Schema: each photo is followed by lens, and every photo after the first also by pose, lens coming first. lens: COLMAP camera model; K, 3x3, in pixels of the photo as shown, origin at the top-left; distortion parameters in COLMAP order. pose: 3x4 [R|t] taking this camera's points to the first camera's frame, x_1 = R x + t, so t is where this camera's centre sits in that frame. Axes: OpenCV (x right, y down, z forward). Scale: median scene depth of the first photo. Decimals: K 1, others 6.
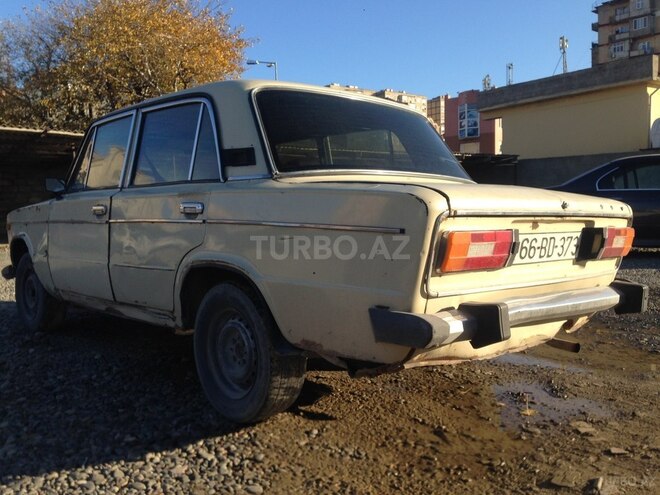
lens RADIAL K [[607.7, 0, 330.5], [0, 607.7, 251.1], [0, 0, 1]] dist [0.007863, 0.000000]
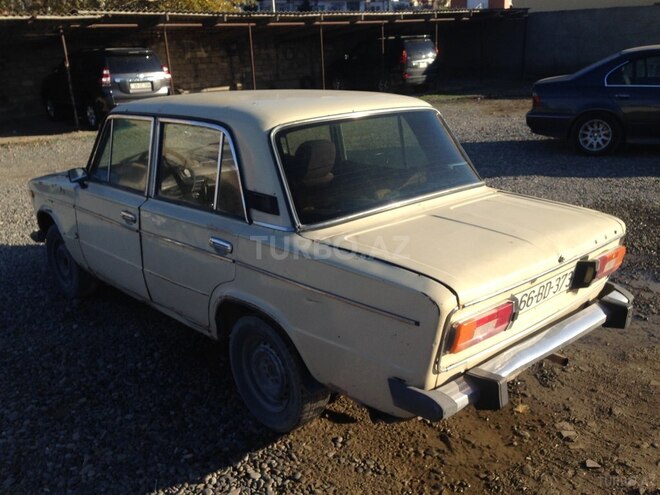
lens RADIAL K [[607.7, 0, 332.9], [0, 607.7, 248.9], [0, 0, 1]] dist [0.007863, 0.000000]
pose [[0.999656, -0.026188, -0.001654, -0.028745], [0.025849, 0.971950, 0.233763, -0.348019], [-0.004515, -0.233726, 0.972292, -0.070860]]
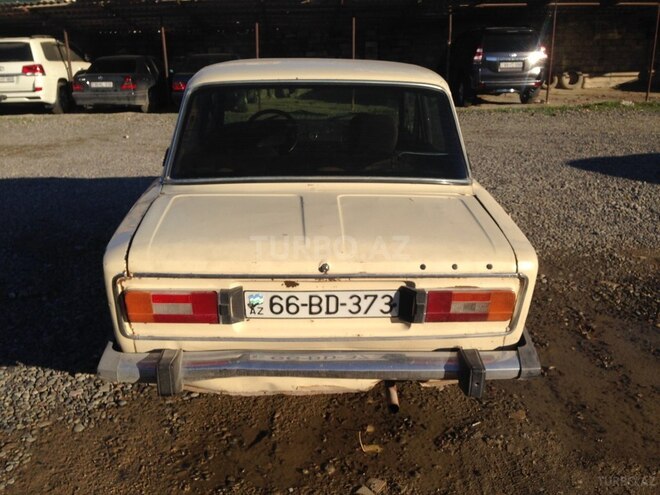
lens RADIAL K [[607.7, 0, 355.5], [0, 607.7, 241.2], [0, 0, 1]] dist [0.007863, 0.000000]
pose [[0.769914, 0.194925, -0.607649, 0.916975], [-0.044927, 0.966401, 0.253084, -0.328897], [0.636565, -0.167553, 0.752802, 0.341525]]
